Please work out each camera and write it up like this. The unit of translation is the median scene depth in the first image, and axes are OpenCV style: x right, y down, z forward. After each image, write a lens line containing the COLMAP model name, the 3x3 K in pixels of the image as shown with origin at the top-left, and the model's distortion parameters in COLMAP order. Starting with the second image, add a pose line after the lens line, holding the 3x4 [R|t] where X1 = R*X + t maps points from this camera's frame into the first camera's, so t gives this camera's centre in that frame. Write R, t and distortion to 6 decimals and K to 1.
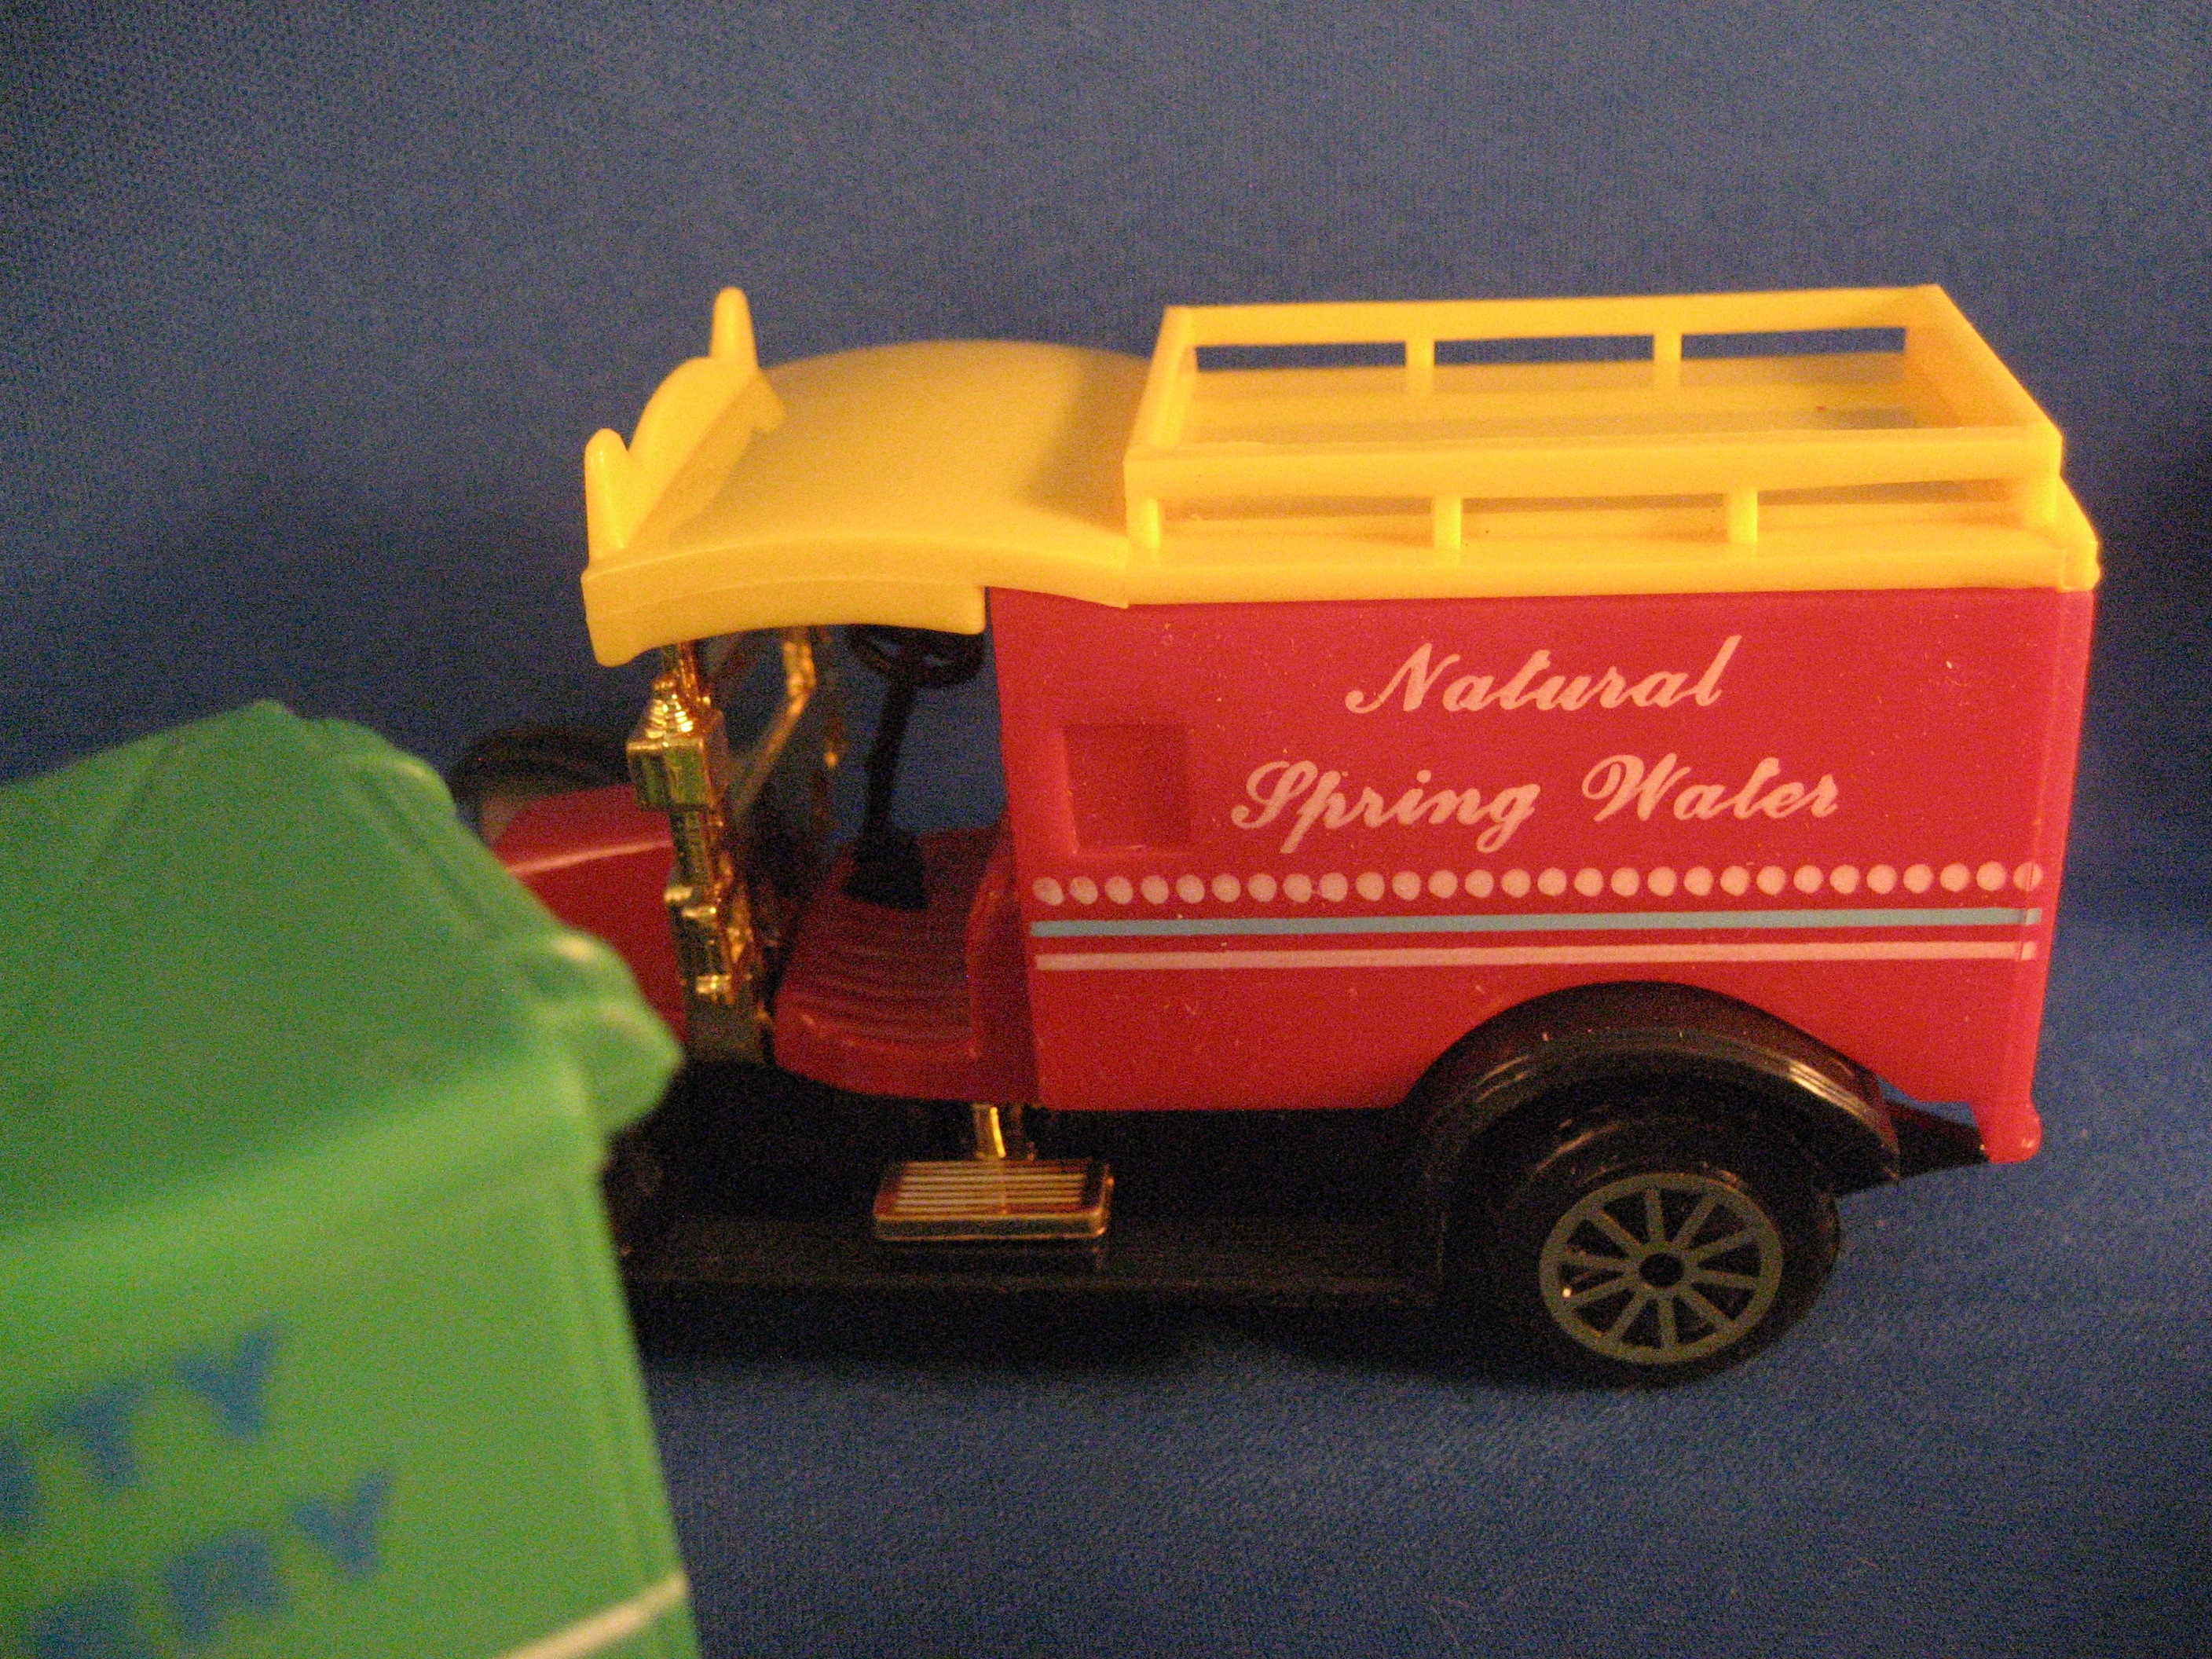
lens RADIAL K [[2287.5, 0, 1113.7], [0, 2287.5, 821.2], [0, 0, 1]] dist [-0.134250, 0.087322]
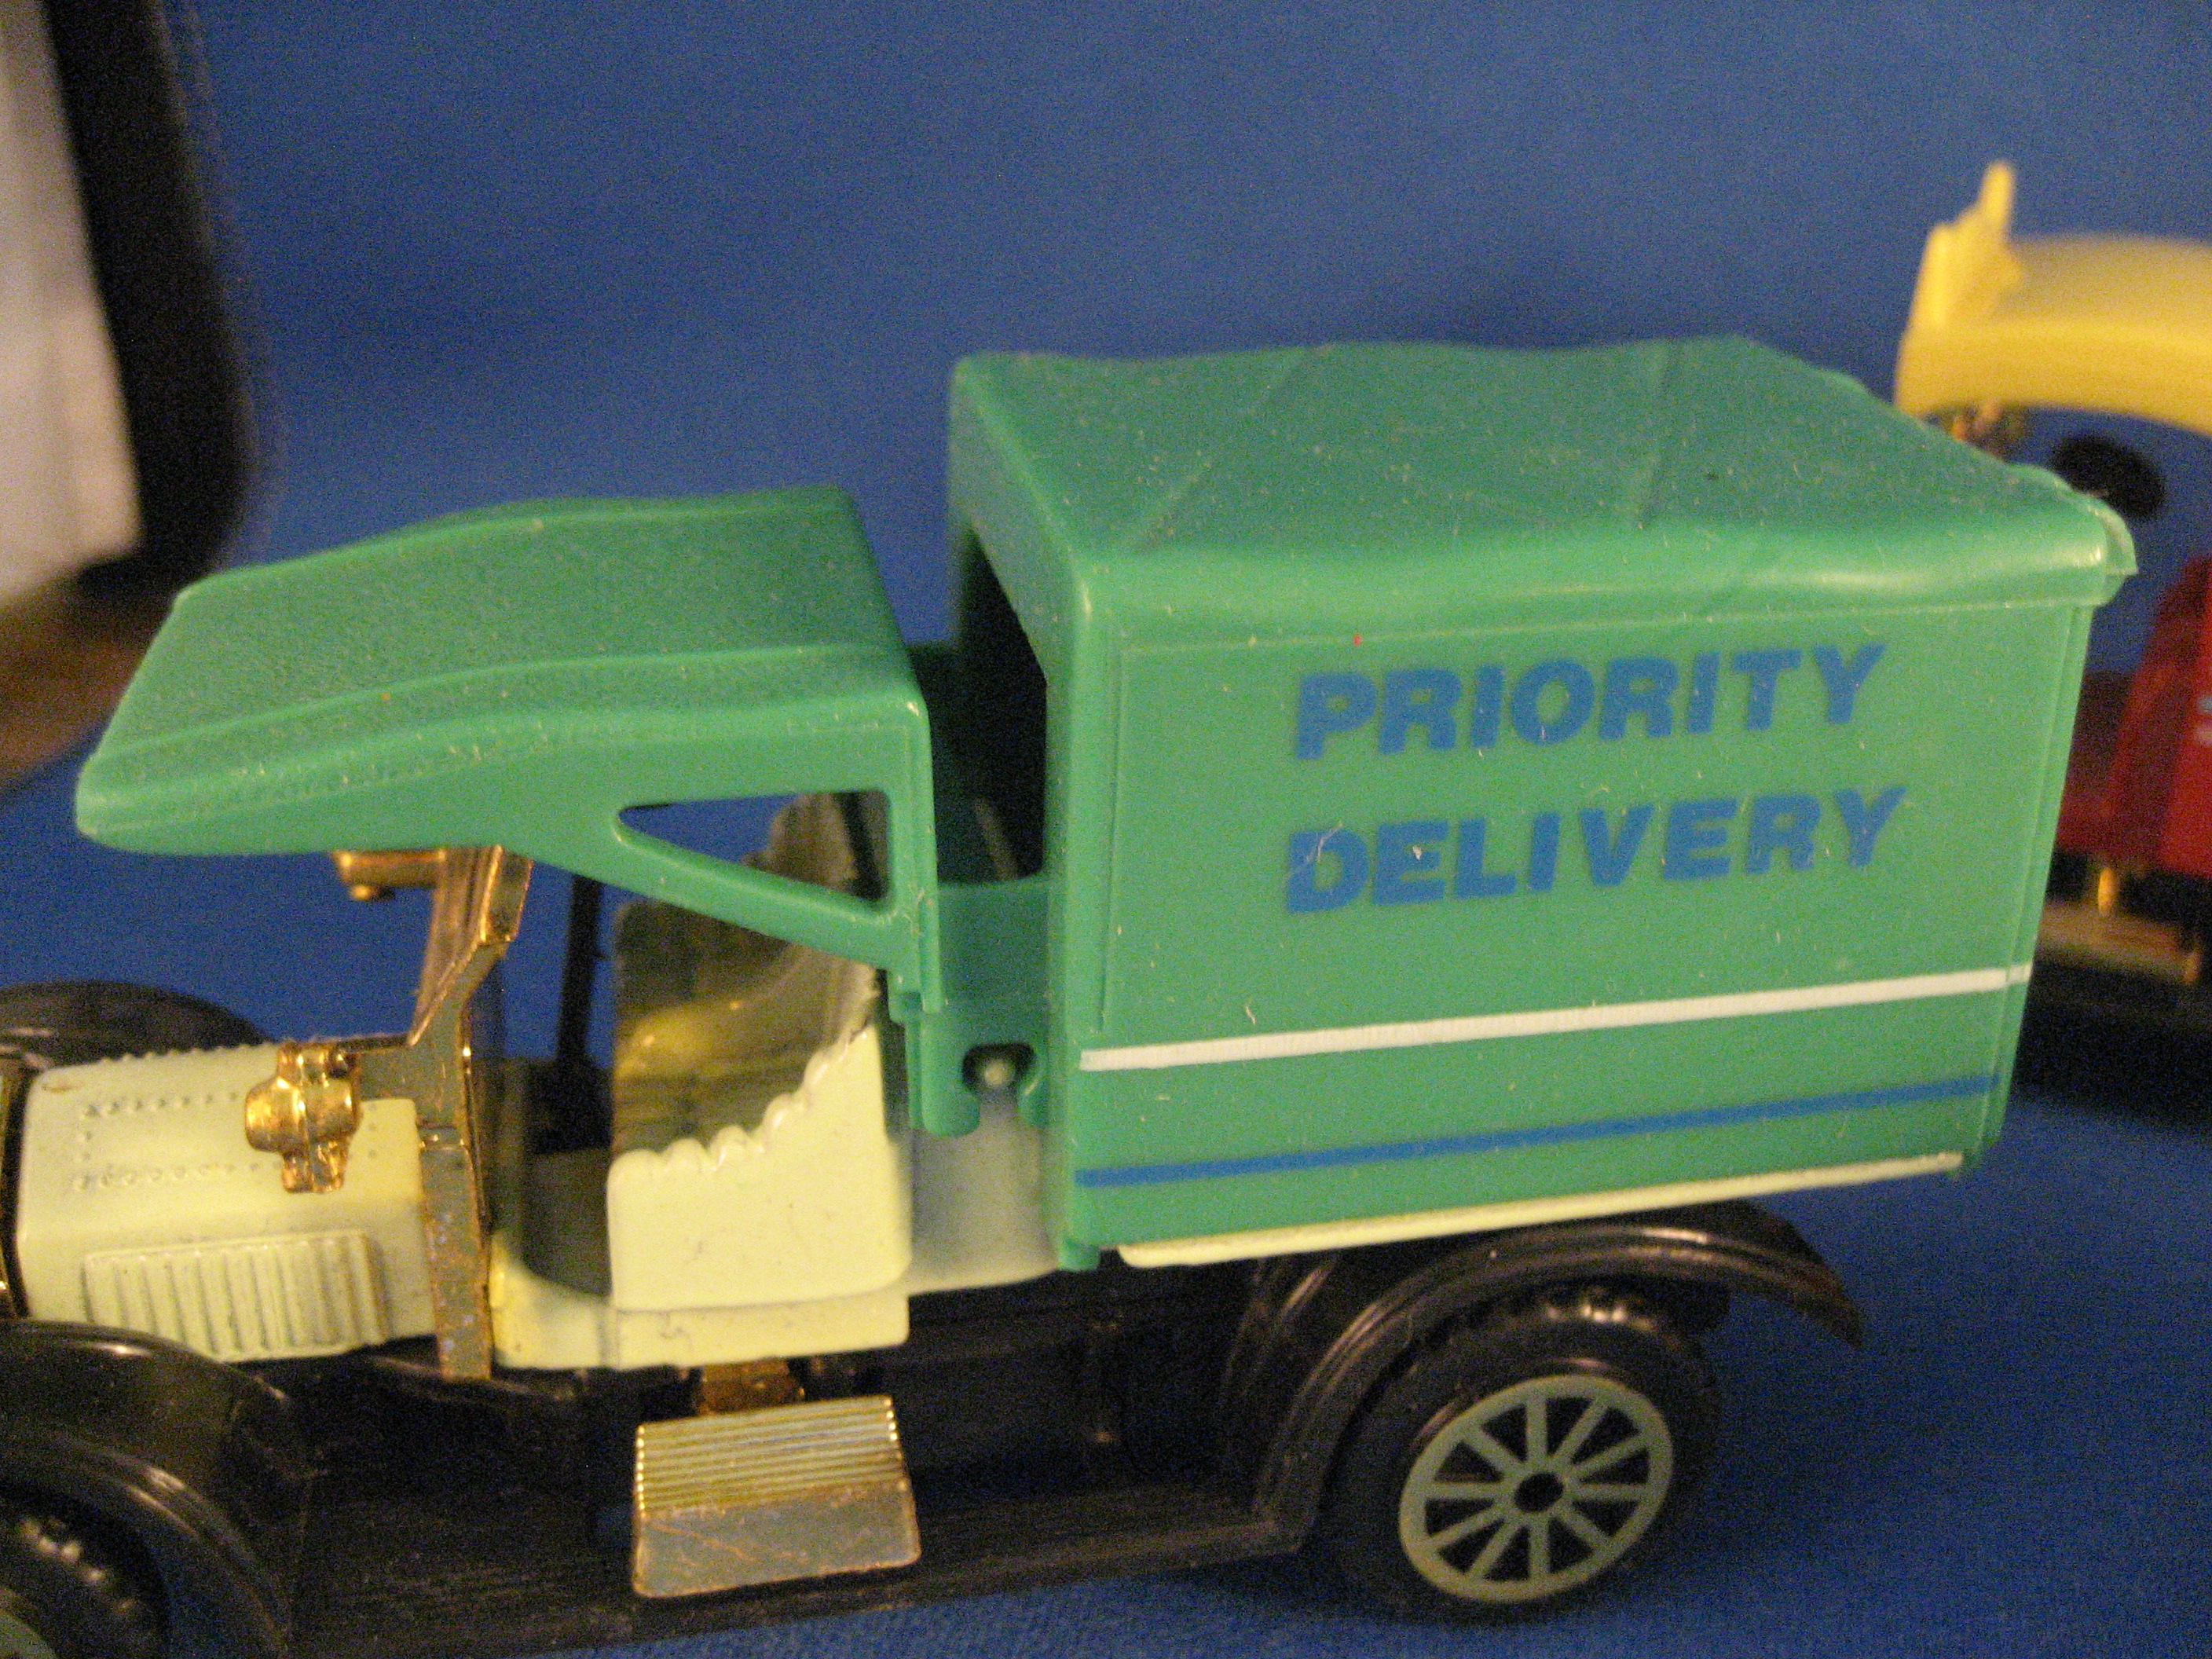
lens RADIAL K [[2287.5, 0, 1113.7], [0, 2287.5, 821.2], [0, 0, 1]] dist [-0.134250, 0.087322]
pose [[0.927059, 0.212181, -0.309098, -0.196533], [-0.222708, 0.974884, 0.001257, 0.240469], [0.301601, 0.067673, 0.951029, -0.275030]]
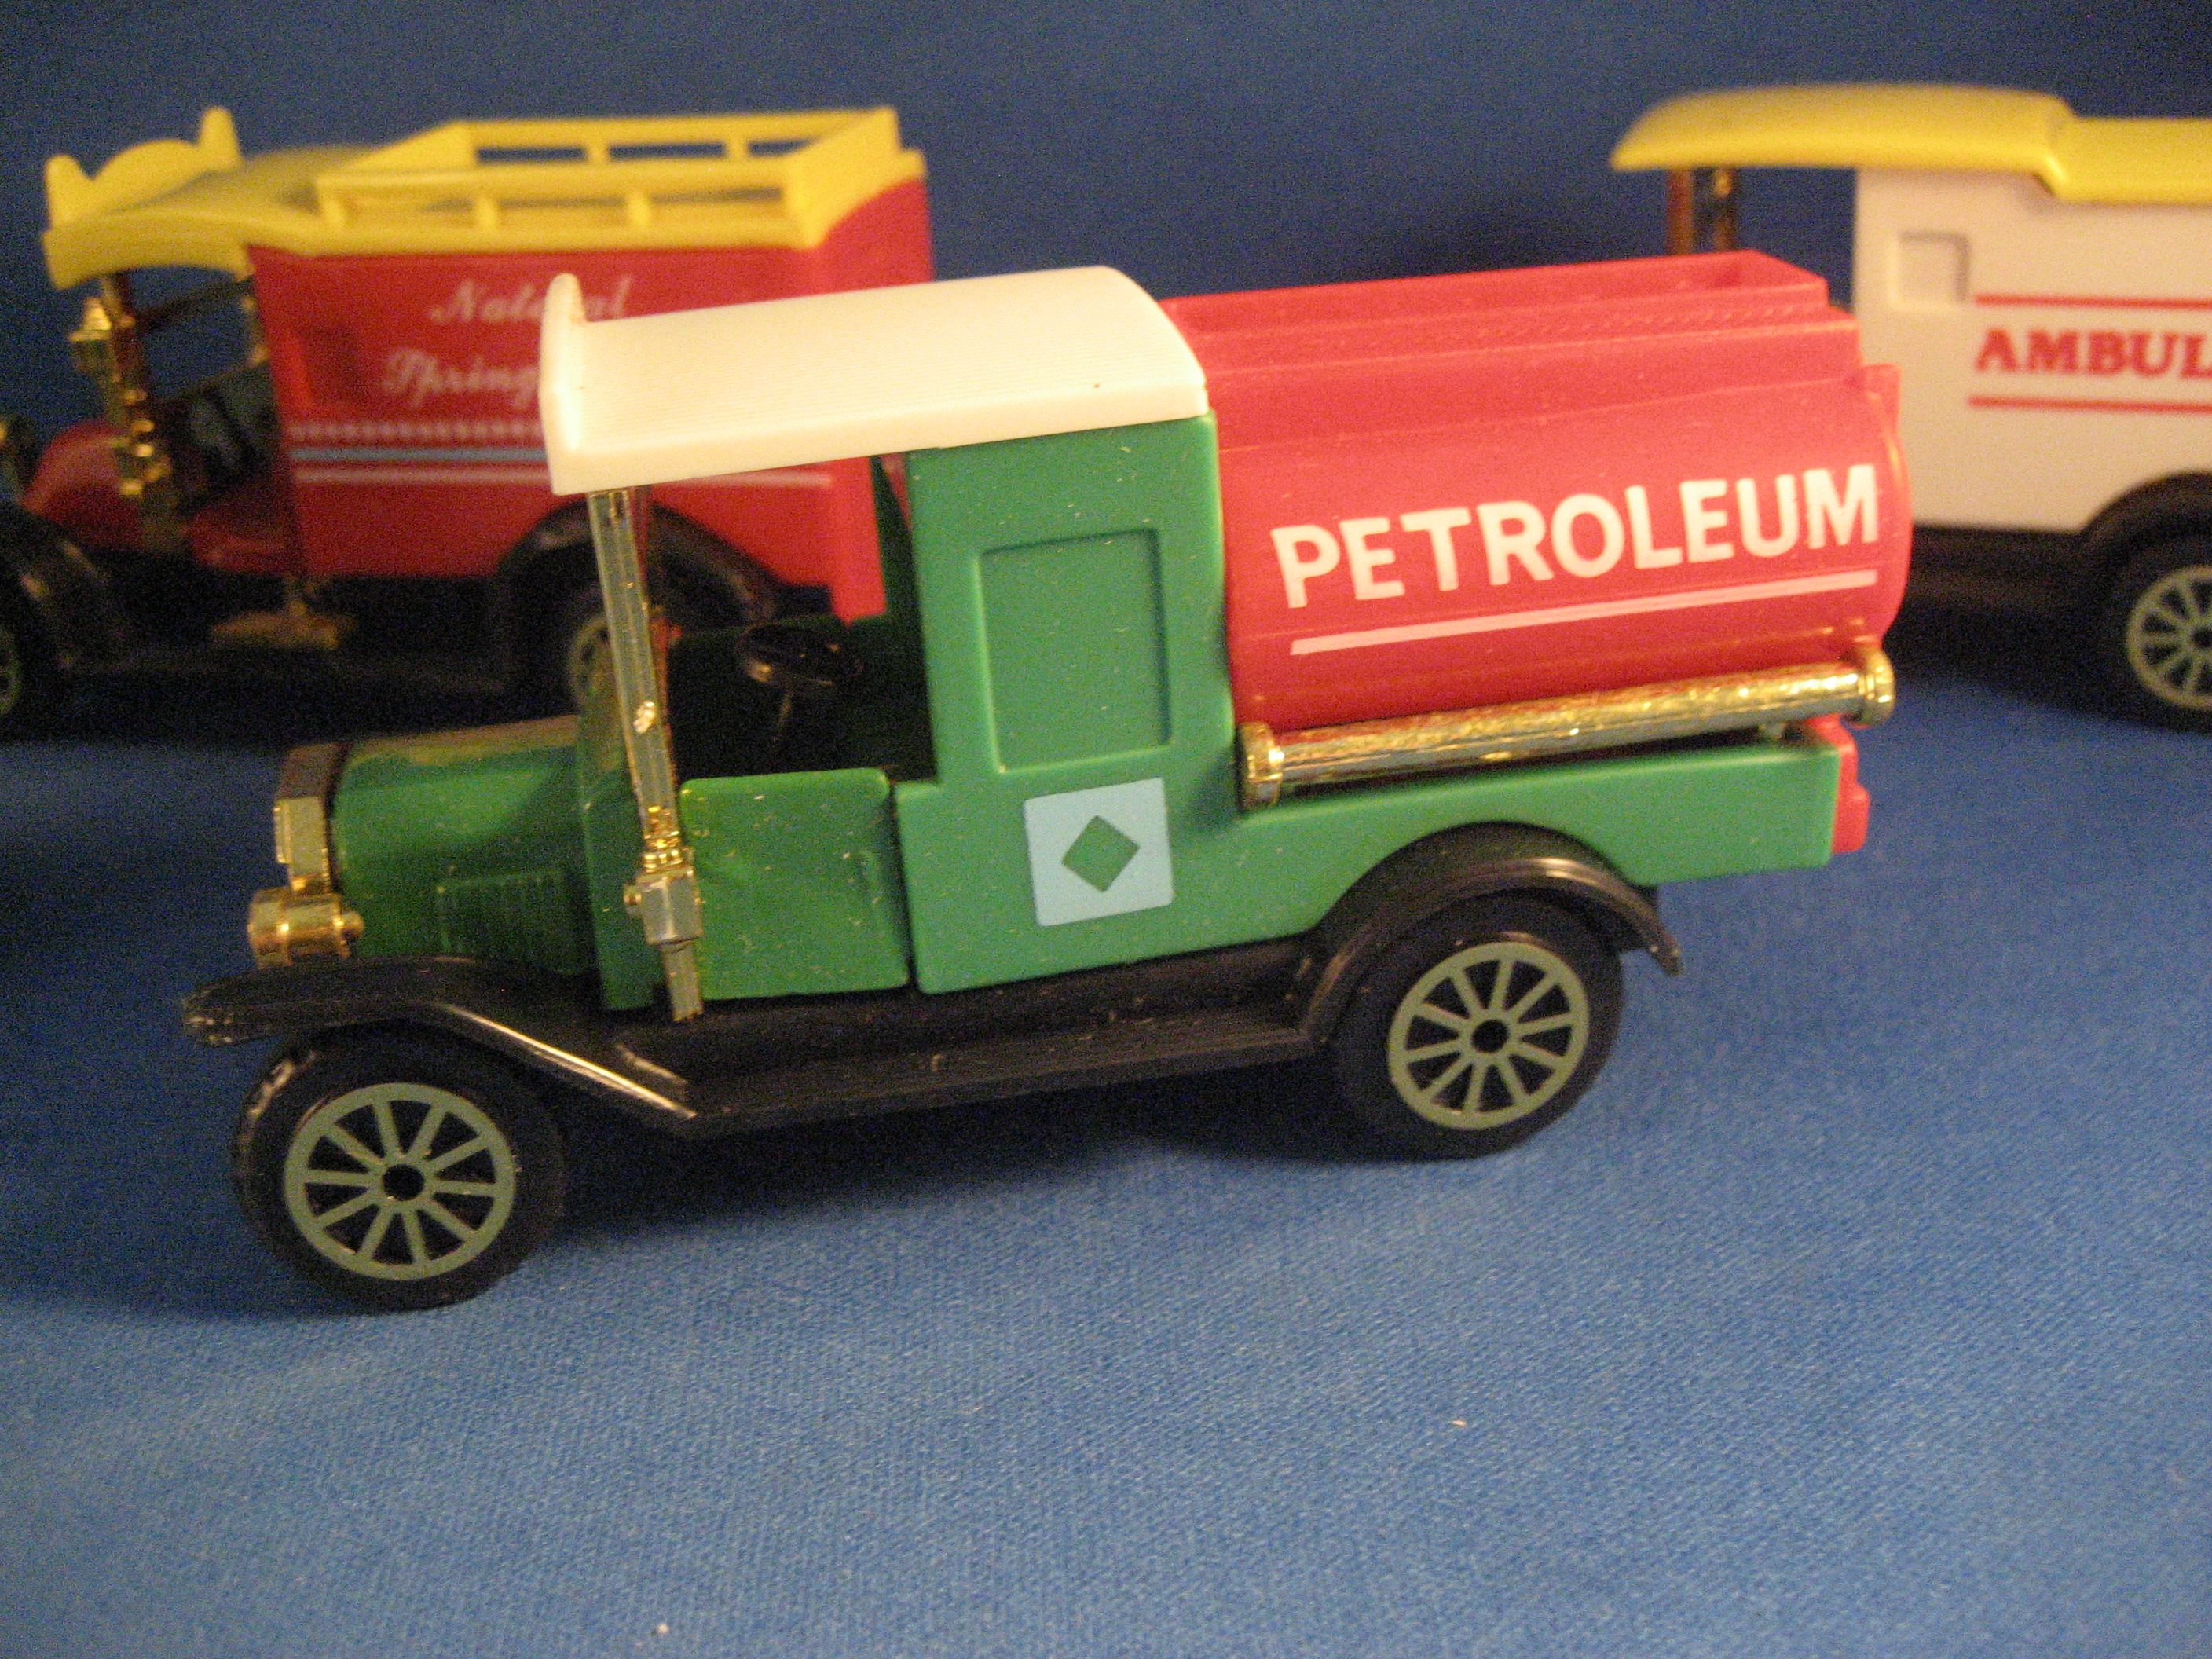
lens RADIAL K [[2287.5, 0, 1113.7], [0, 2287.5, 821.2], [0, 0, 1]] dist [-0.134250, 0.087322]
pose [[0.993843, 0.064631, -0.089998, 0.787429], [-0.067777, 0.997176, -0.032346, 0.350657], [0.087653, 0.038247, 0.995417, -0.657905]]
